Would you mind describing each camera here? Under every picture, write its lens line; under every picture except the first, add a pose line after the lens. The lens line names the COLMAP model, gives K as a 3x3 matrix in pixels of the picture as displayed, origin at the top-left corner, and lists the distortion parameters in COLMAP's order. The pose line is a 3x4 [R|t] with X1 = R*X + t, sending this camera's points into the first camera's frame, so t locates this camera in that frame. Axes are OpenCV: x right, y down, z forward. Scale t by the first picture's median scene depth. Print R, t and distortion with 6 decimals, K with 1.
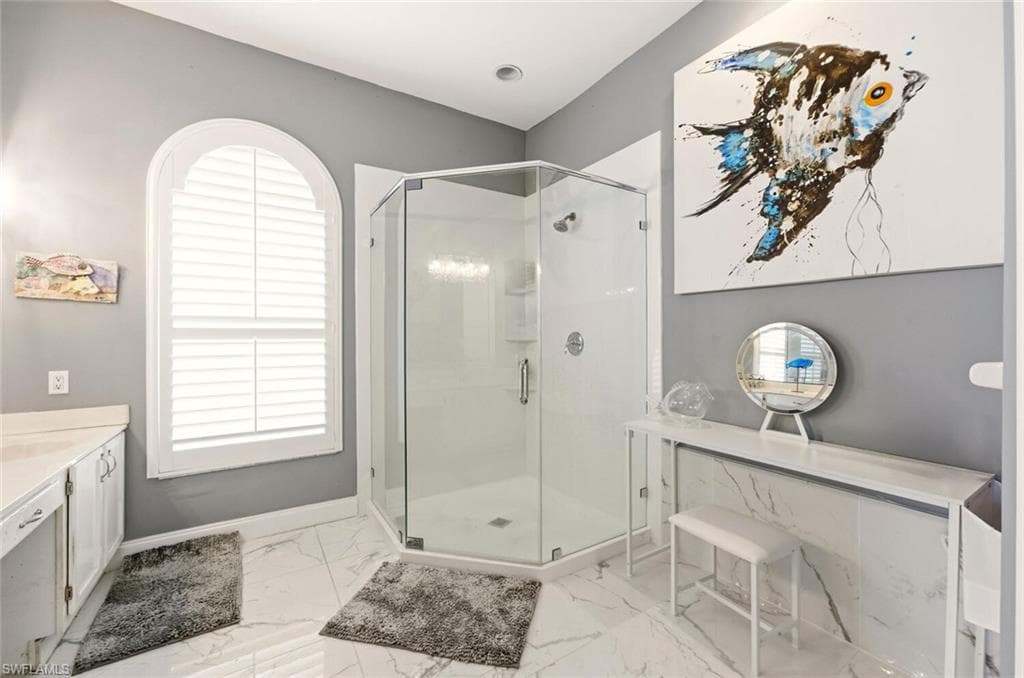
lens RADIAL K [[421.1, 0, 512.0], [0, 421.1, 328.7], [0, 0, 1]] dist [-0.002276, 0.000096]
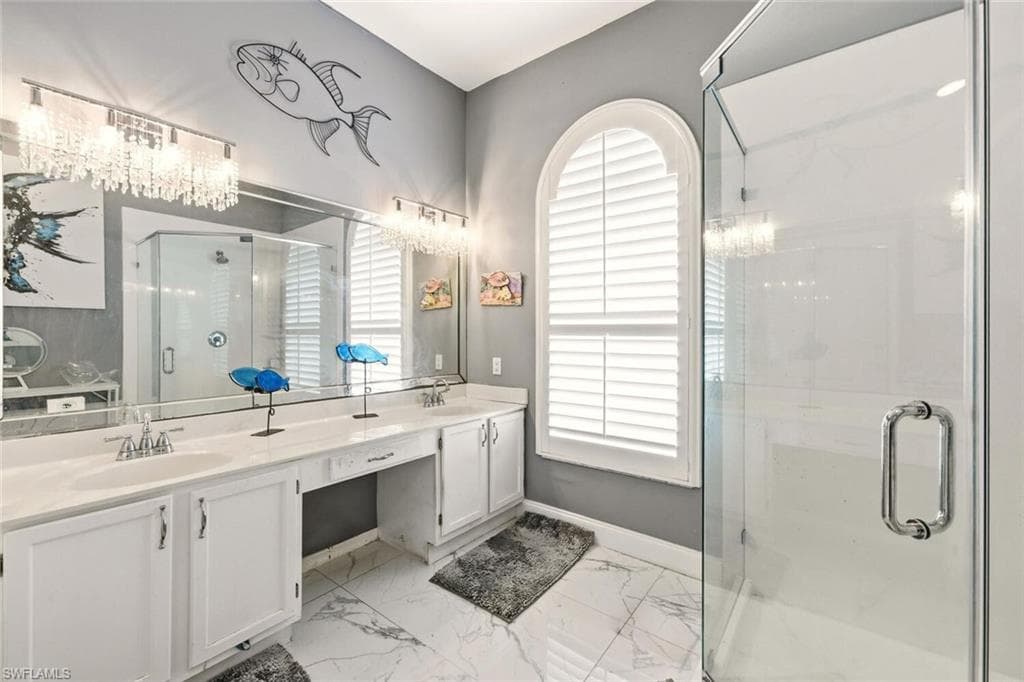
lens RADIAL K [[418.2, 0, 511.3], [0, 418.2, 332.9], [0, 0, 1]] dist [-0.026588, 0.000091]
pose [[0.352975, 0.005801, -0.935615, 0.199896], [0.005766, 0.999948, 0.008375, 0.009906], [0.935615, -0.008351, 0.352924, 0.532984]]
